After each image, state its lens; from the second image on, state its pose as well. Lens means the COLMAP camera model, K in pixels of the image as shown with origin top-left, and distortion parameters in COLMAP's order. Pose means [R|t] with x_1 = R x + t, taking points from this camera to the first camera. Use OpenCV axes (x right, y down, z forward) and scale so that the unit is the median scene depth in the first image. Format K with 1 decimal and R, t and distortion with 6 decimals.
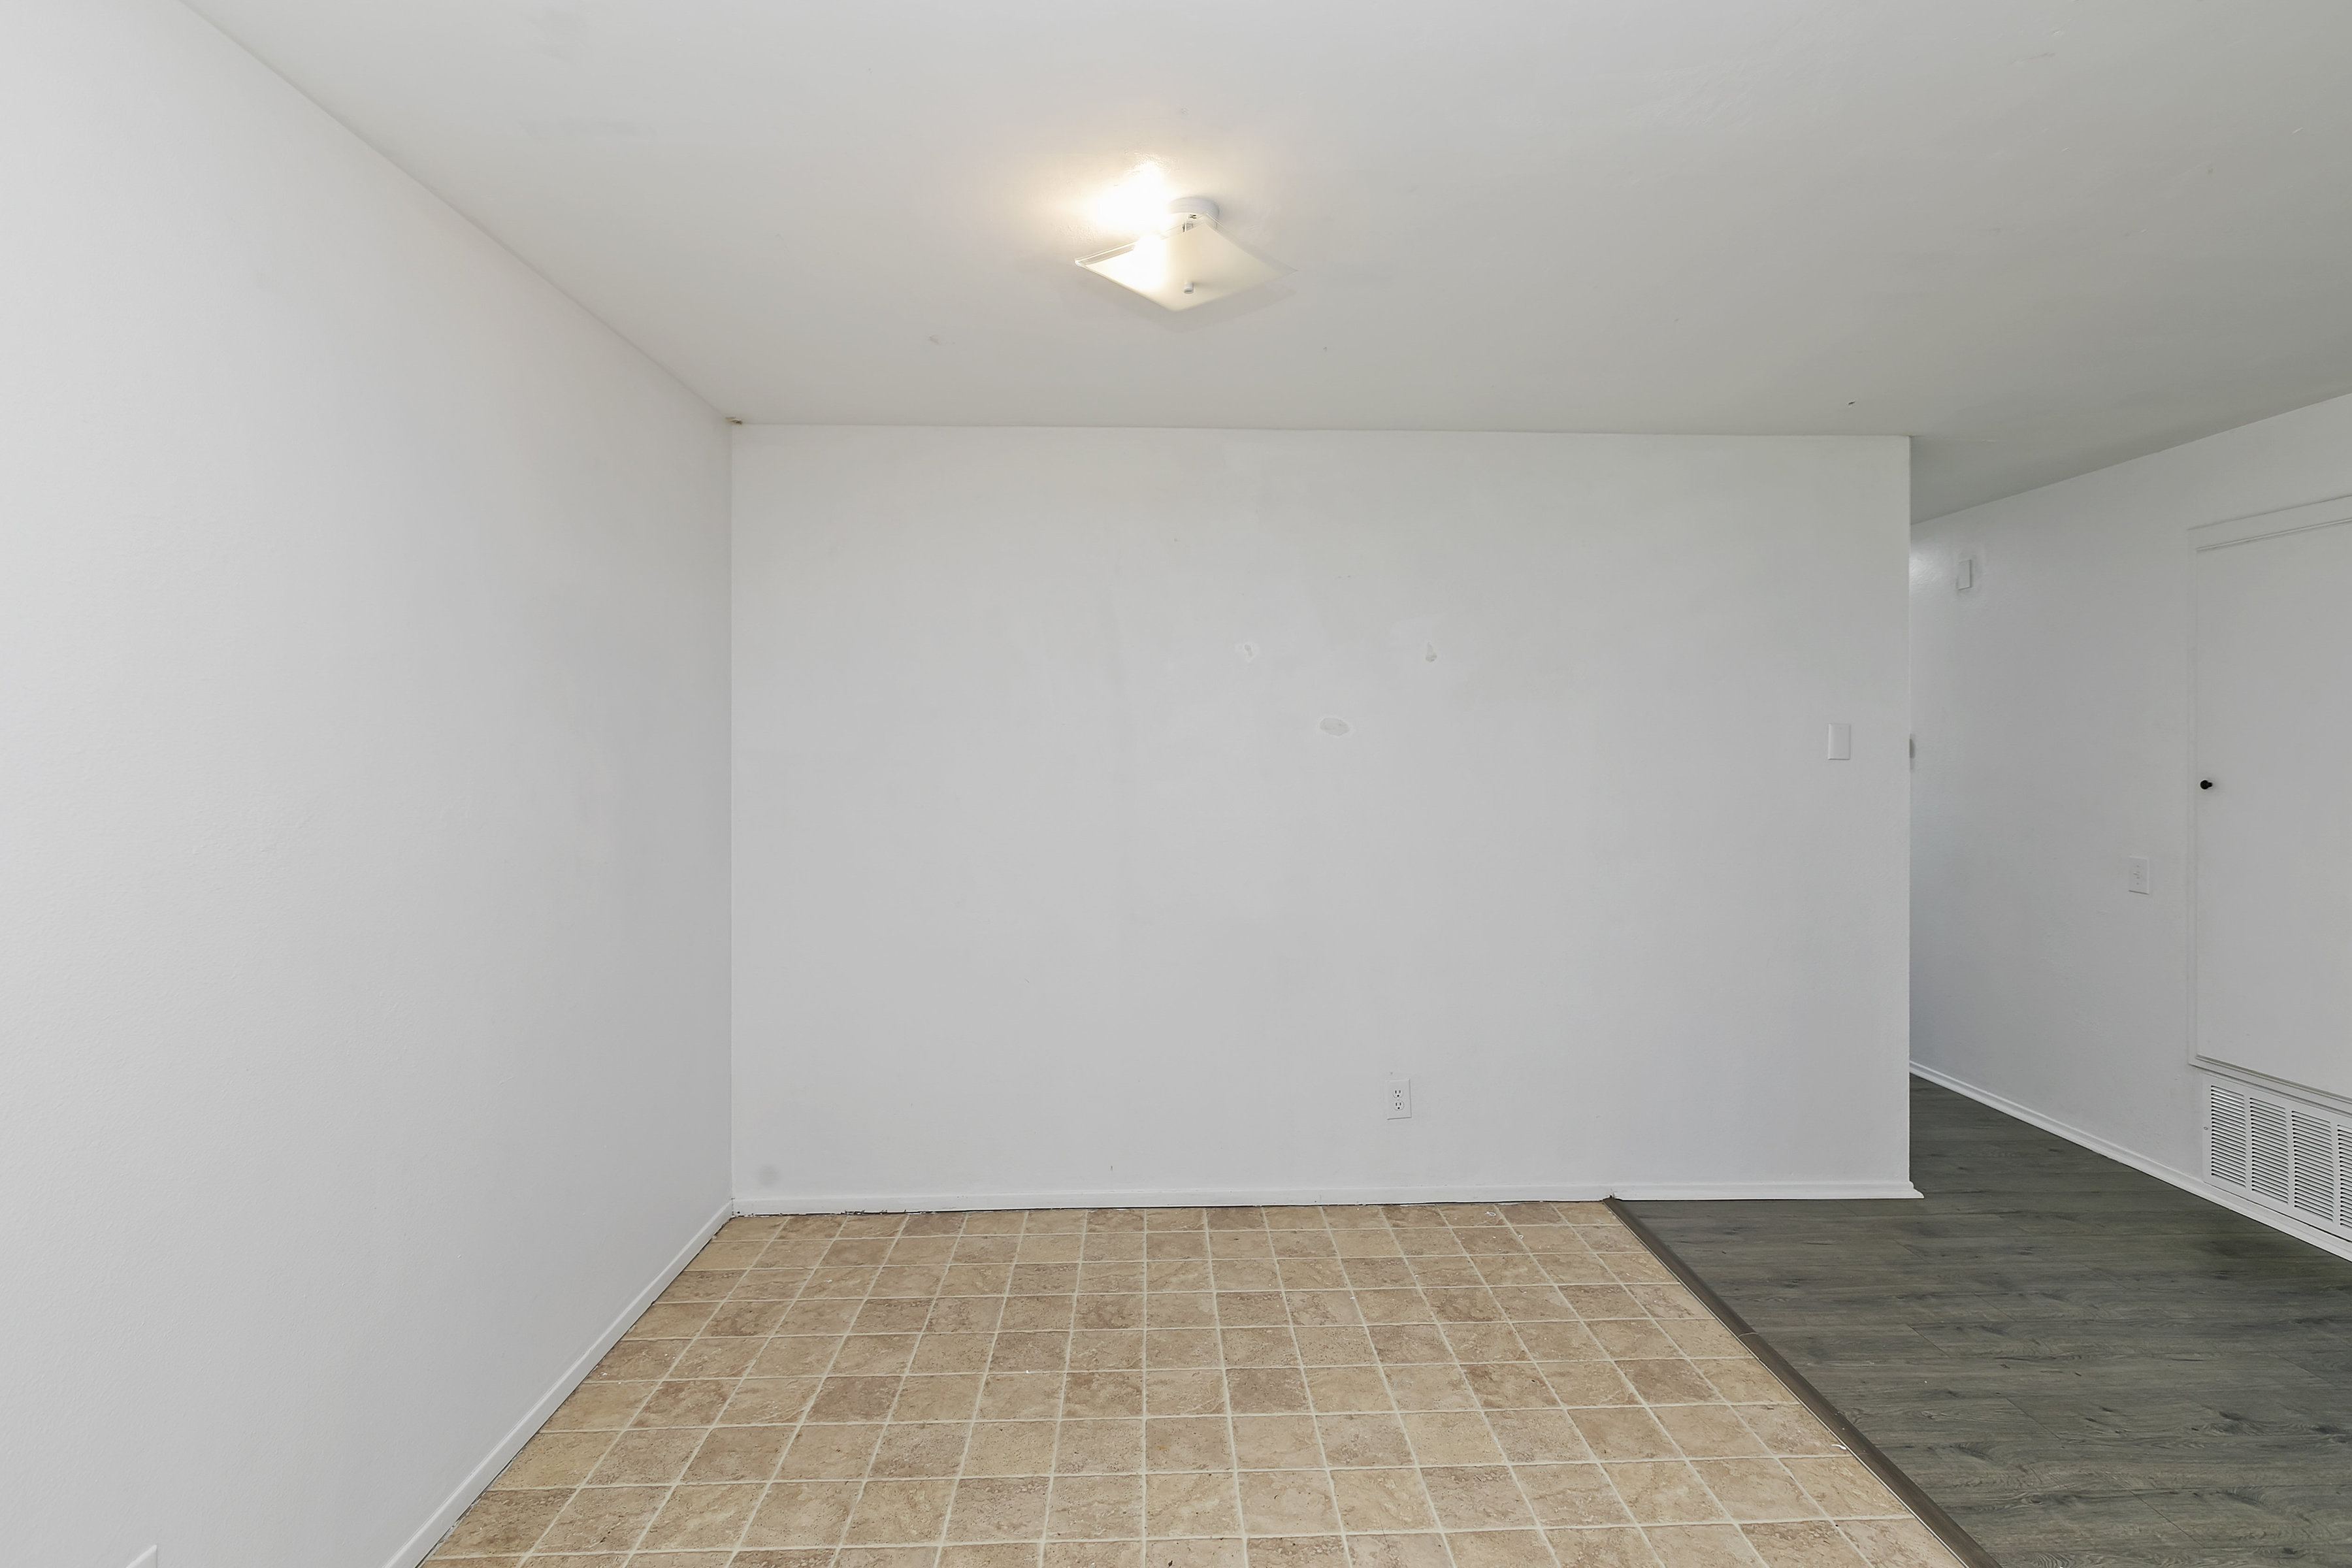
lens RADIAL K [[1115.9, 0, 1185.0], [0, 1115.9, 735.1], [0, 0, 1]] dist [-0.000087, -0.000434]
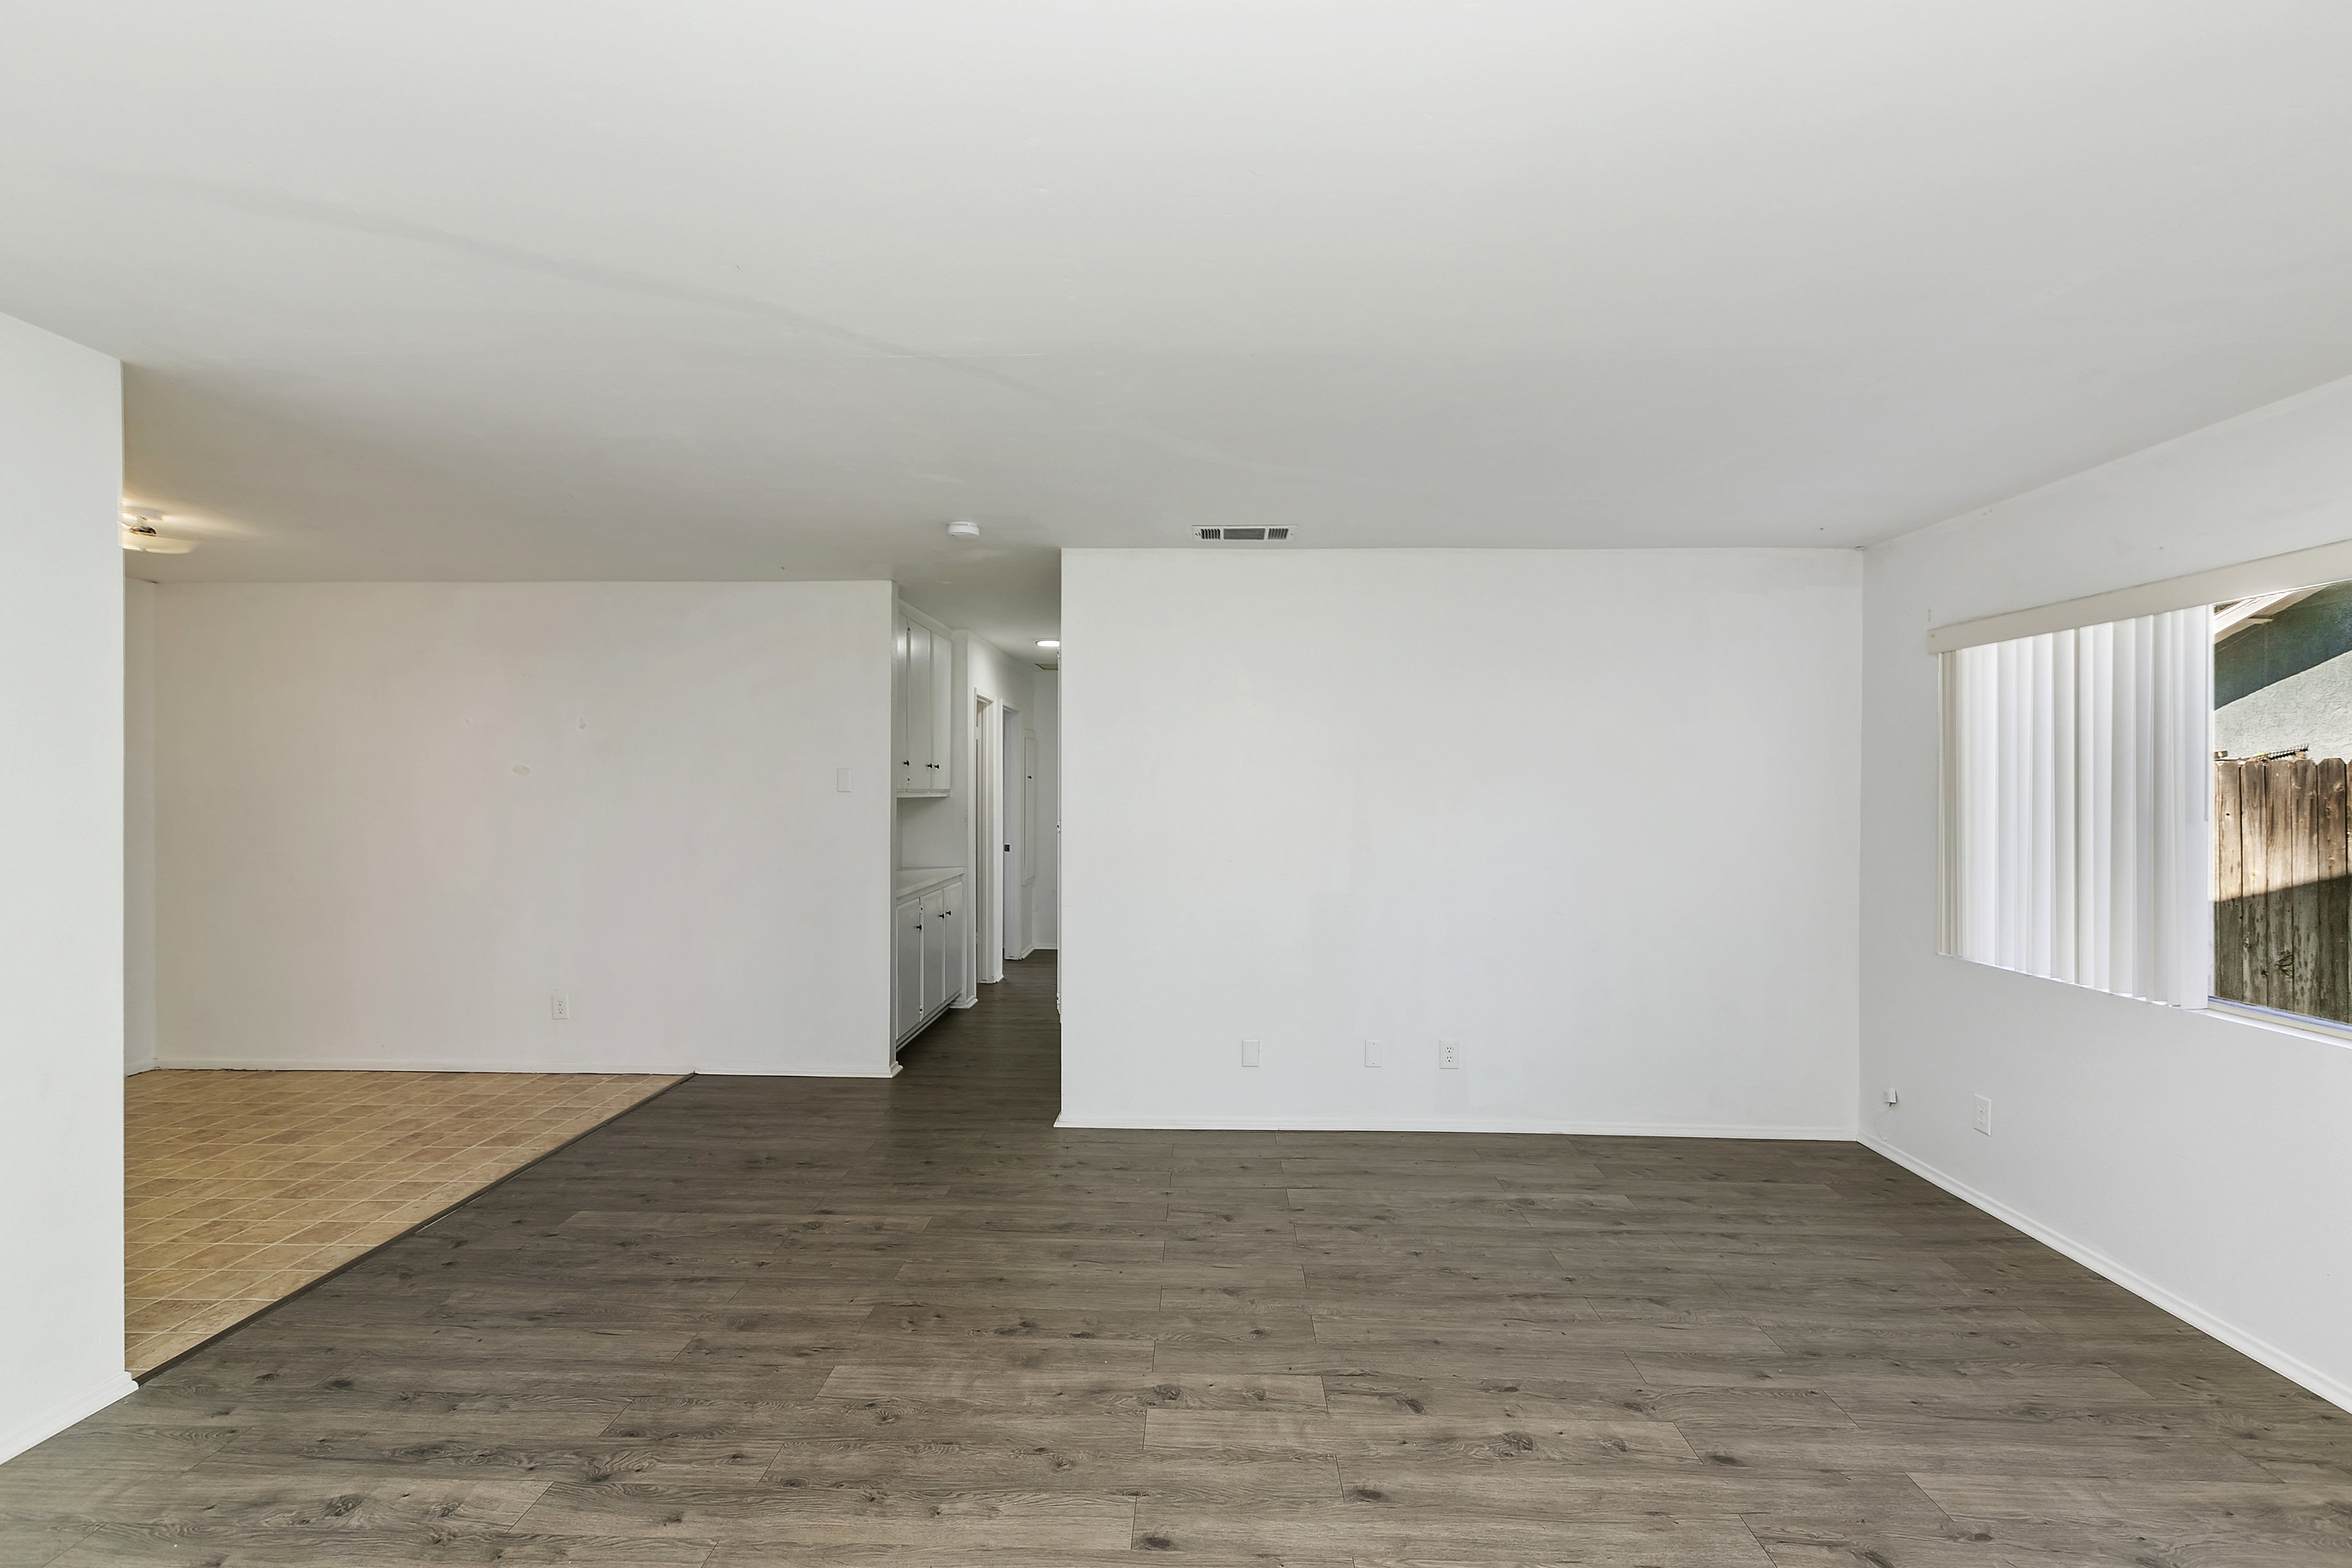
lens RADIAL K [[1094.6, 0, 1176.0], [0, 1094.6, 784.0], [0, 0, 1]] dist [0.001625, -0.000396]
pose [[0.998048, 0.005437, -0.062214, 1.435910], [-0.004771, 0.999930, 0.010854, -0.011090], [0.062268, -0.010536, 0.998004, -0.601343]]
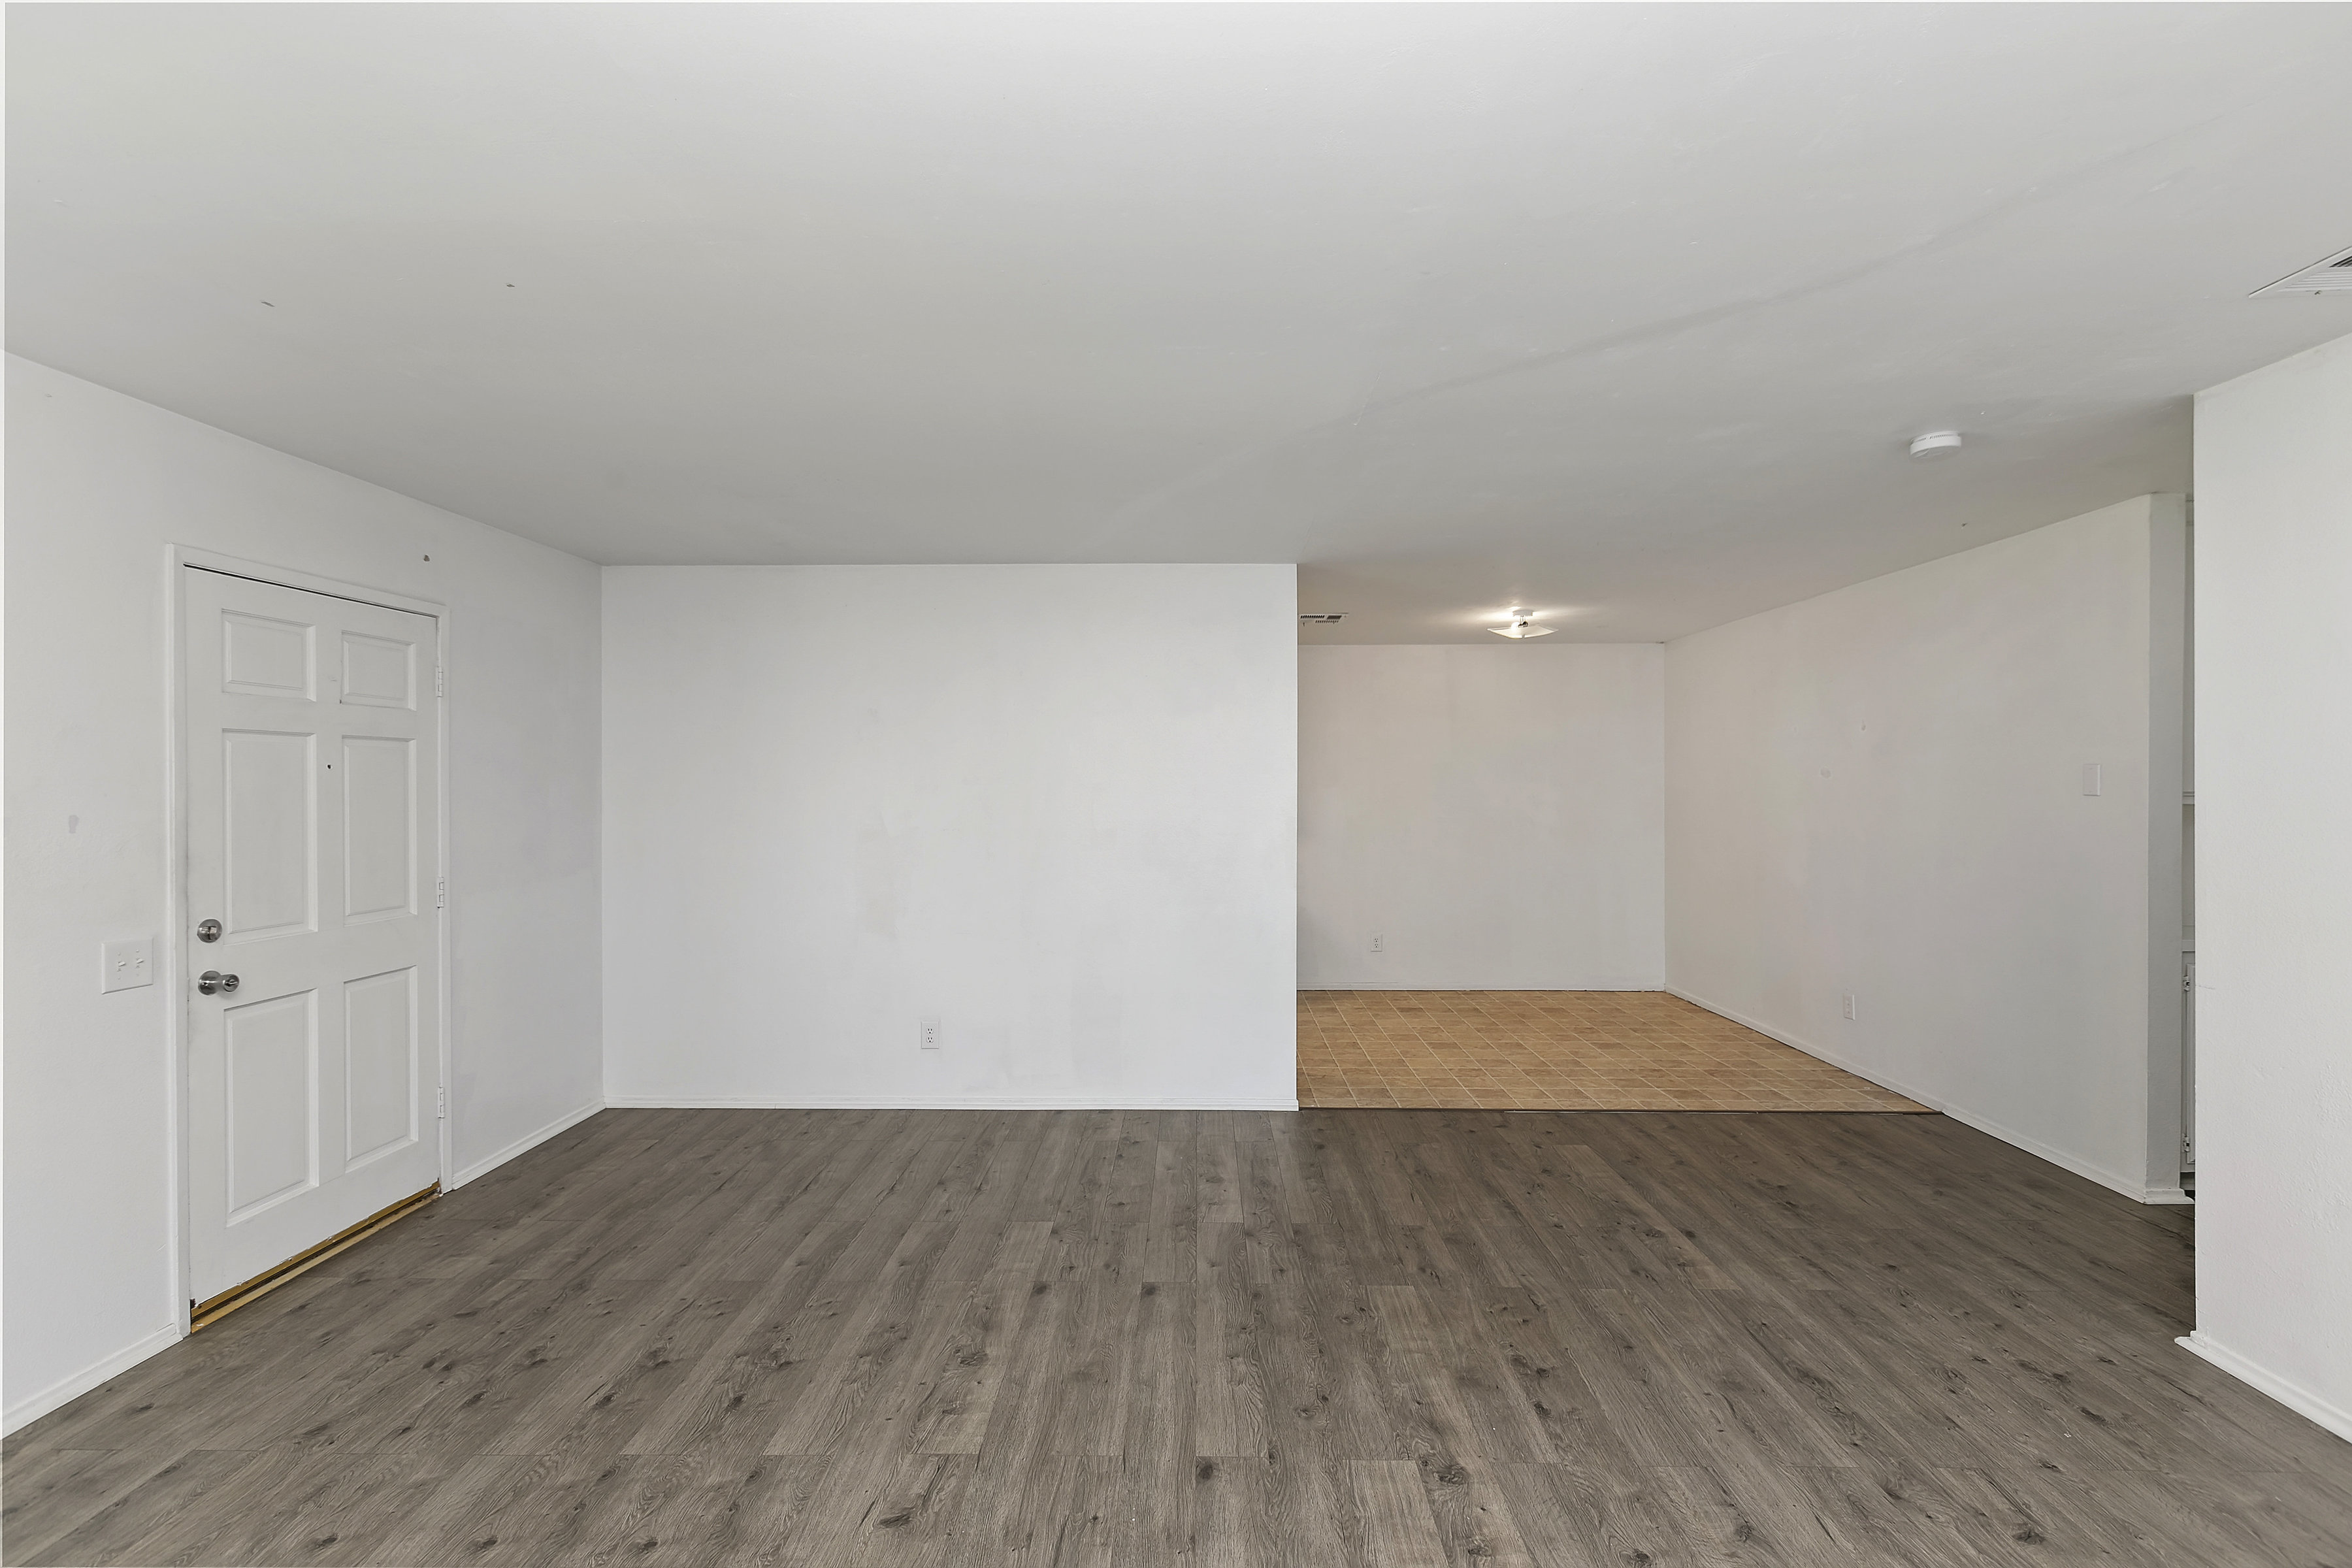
lens RADIAL K [[1045.6, 0, 1176.0], [0, 1045.6, 784.0], [0, 0, 1]] dist [0.000759, -0.000399]
pose [[-0.058055, -0.002415, -0.998310, 2.163703], [0.014386, 0.999891, -0.003255, -0.000782], [0.998210, -0.014551, -0.058014, 0.163804]]
